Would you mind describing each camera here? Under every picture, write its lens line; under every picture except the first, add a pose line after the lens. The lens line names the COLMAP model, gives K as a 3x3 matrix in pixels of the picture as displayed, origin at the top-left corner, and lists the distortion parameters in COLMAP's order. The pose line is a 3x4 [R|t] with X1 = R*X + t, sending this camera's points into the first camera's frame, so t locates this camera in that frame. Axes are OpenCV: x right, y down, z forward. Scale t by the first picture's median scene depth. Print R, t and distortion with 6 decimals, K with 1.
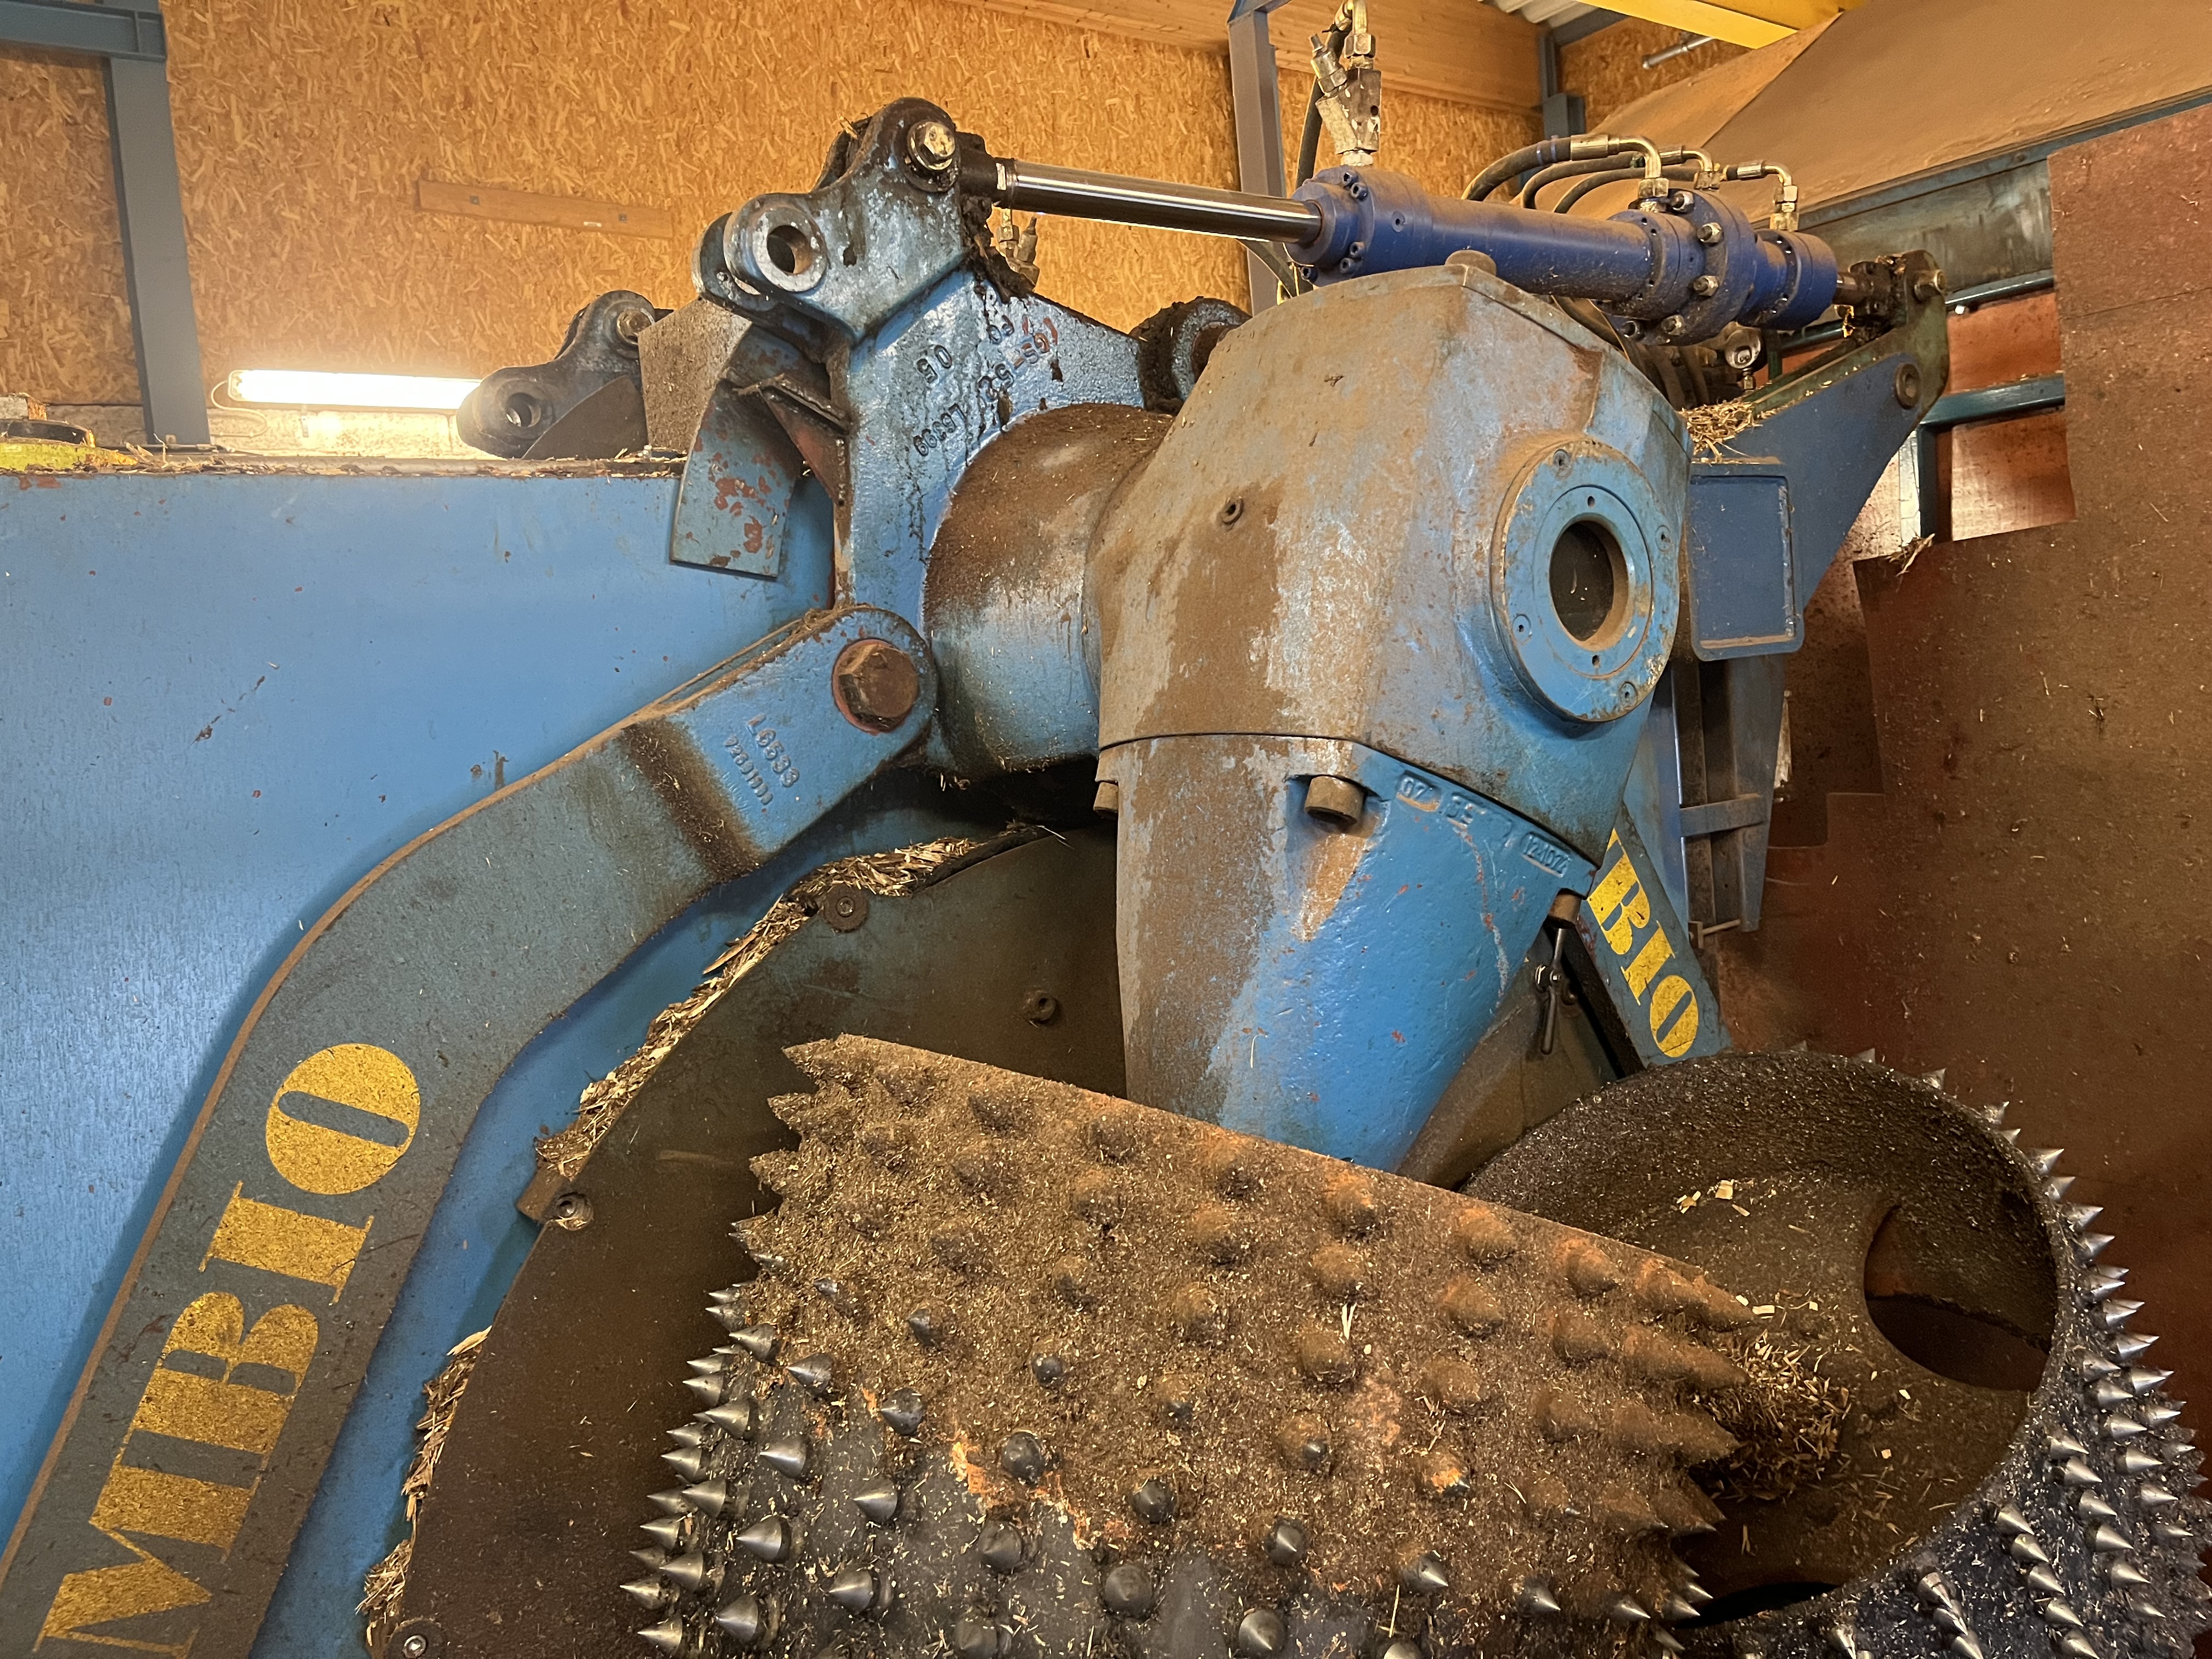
lens RADIAL K [[1683.5, 0, 1119.8], [0, 1683.5, 815.1], [0, 0, 1]] dist [0.068839, -0.097819]
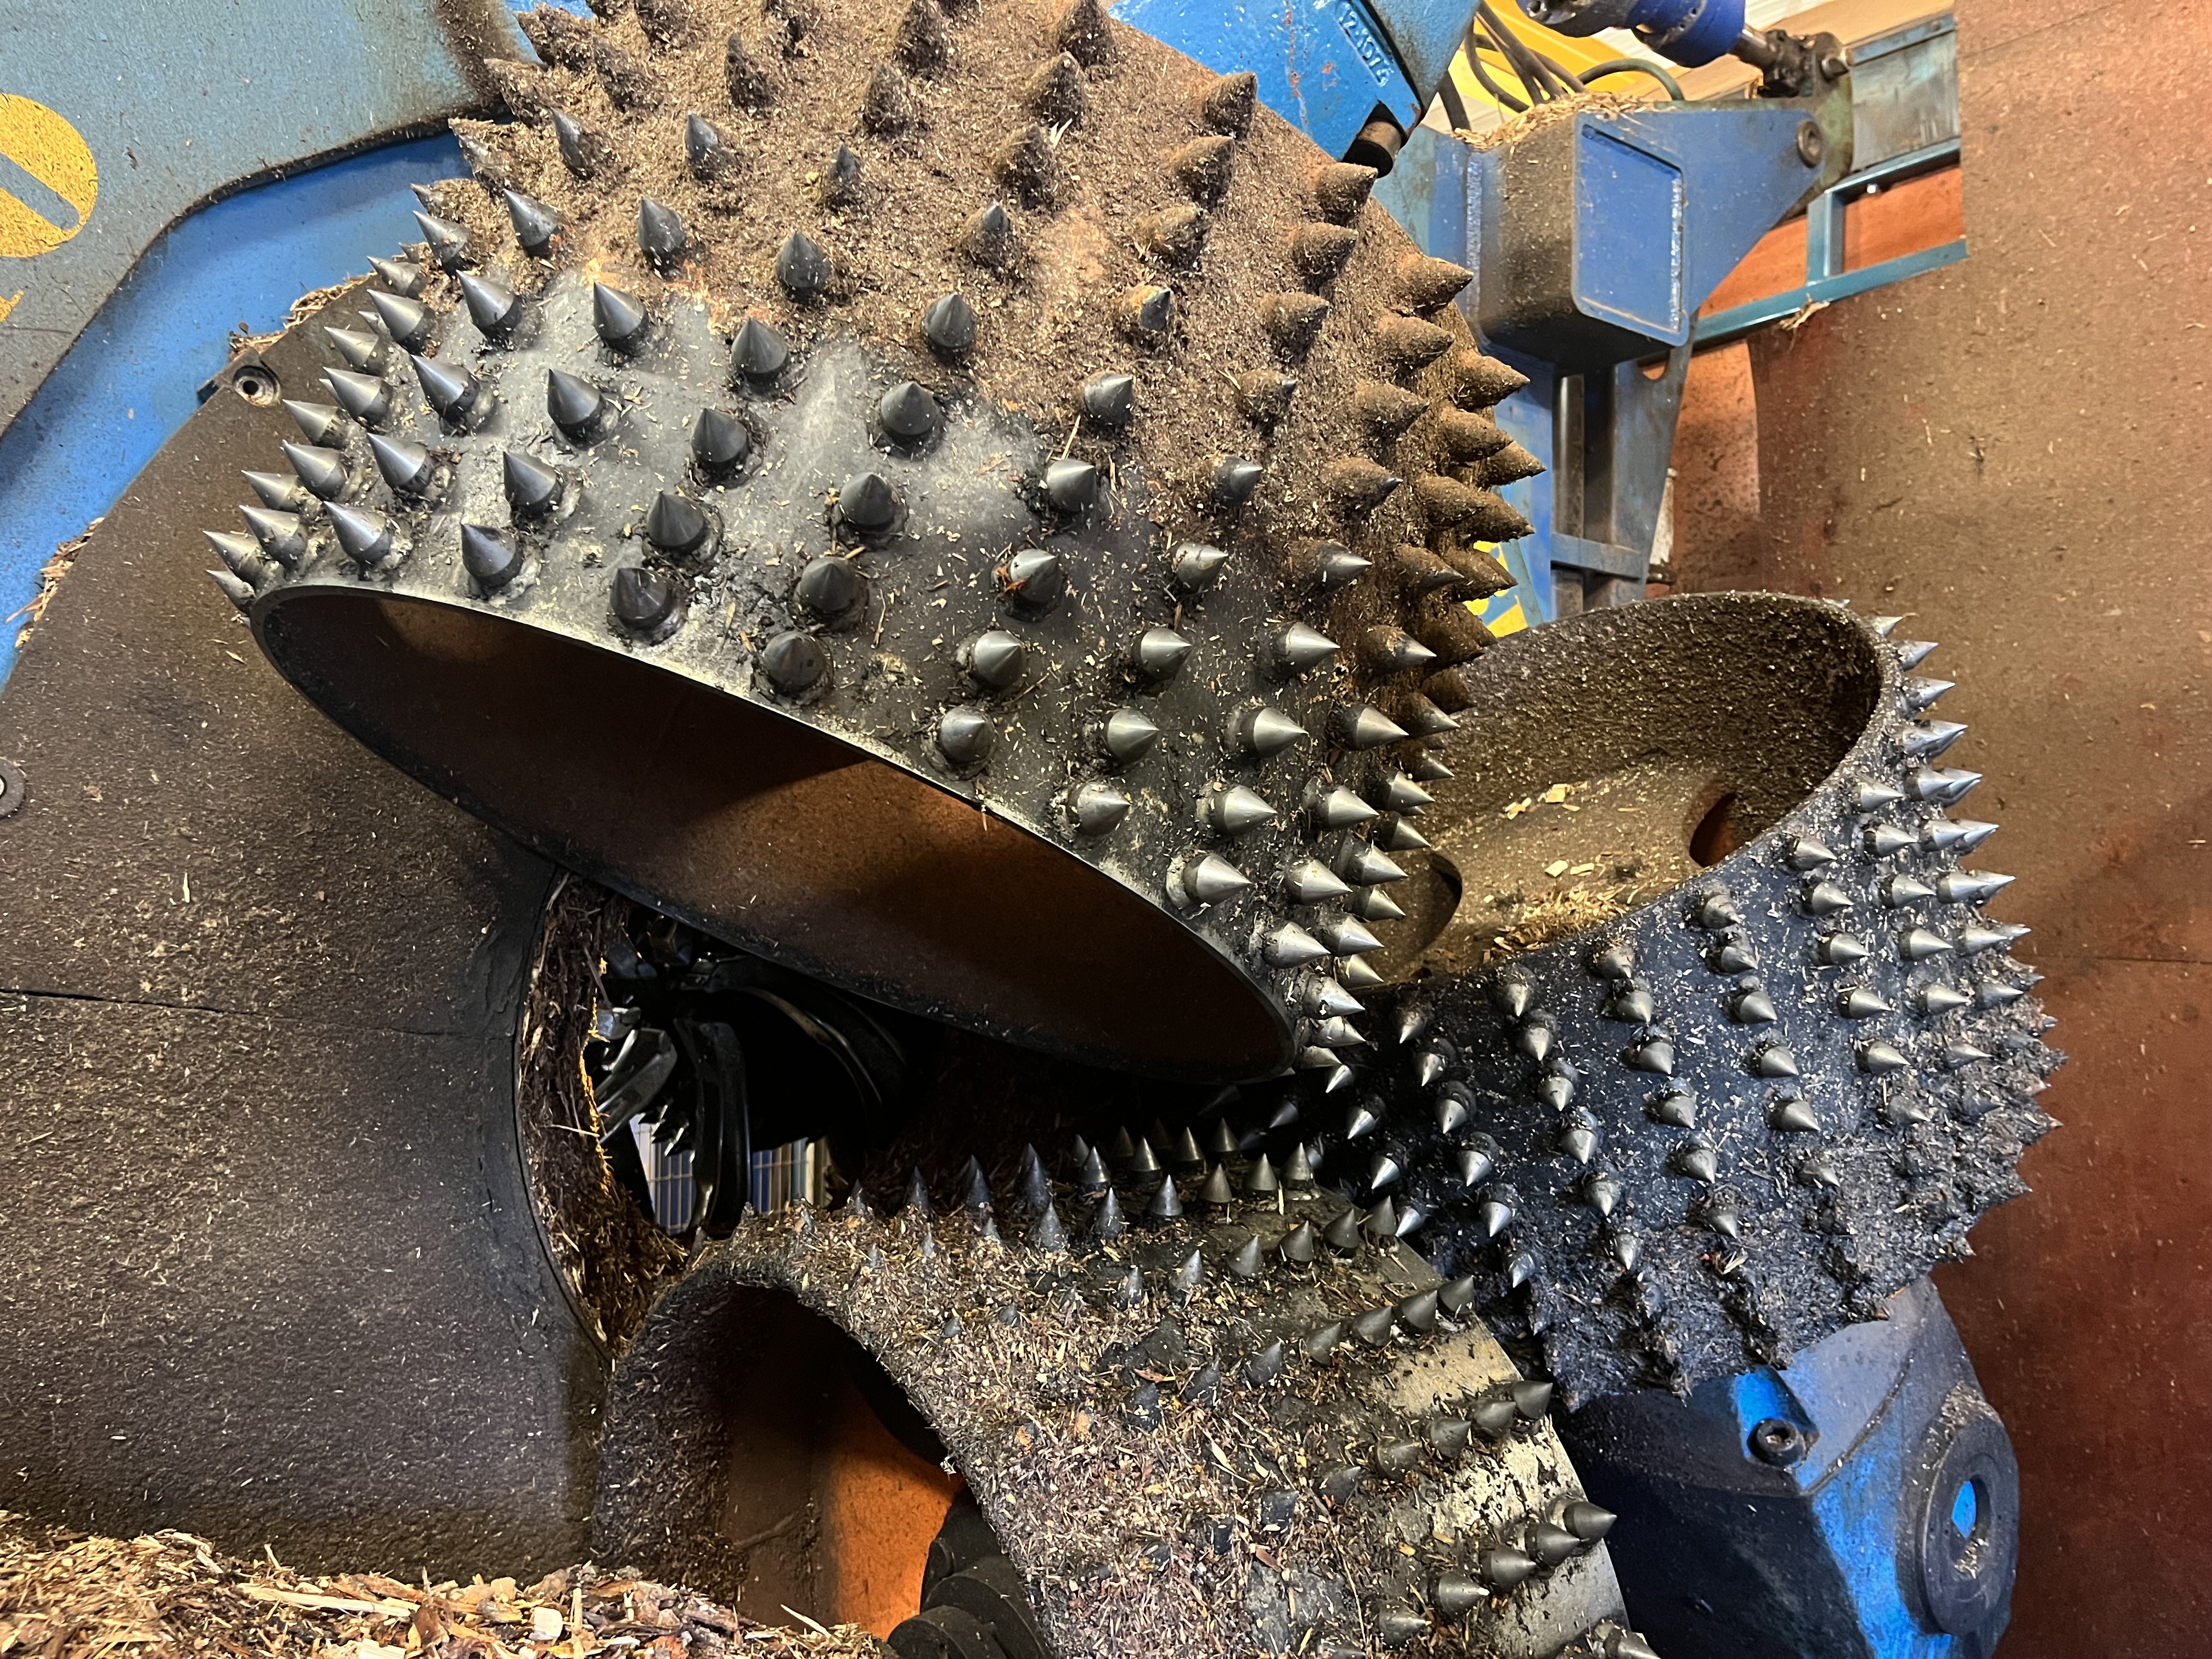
lens RADIAL K [[1683.5, 0, 1114.7], [0, 1683.5, 838.8], [0, 0, 1]] dist [0.068839, -0.097819]
pose [[0.994069, 0.104105, 0.031460, 0.090008], [-0.100433, 0.989733, -0.101697, 0.381763], [-0.041724, 0.097934, 0.994318, 0.084719]]
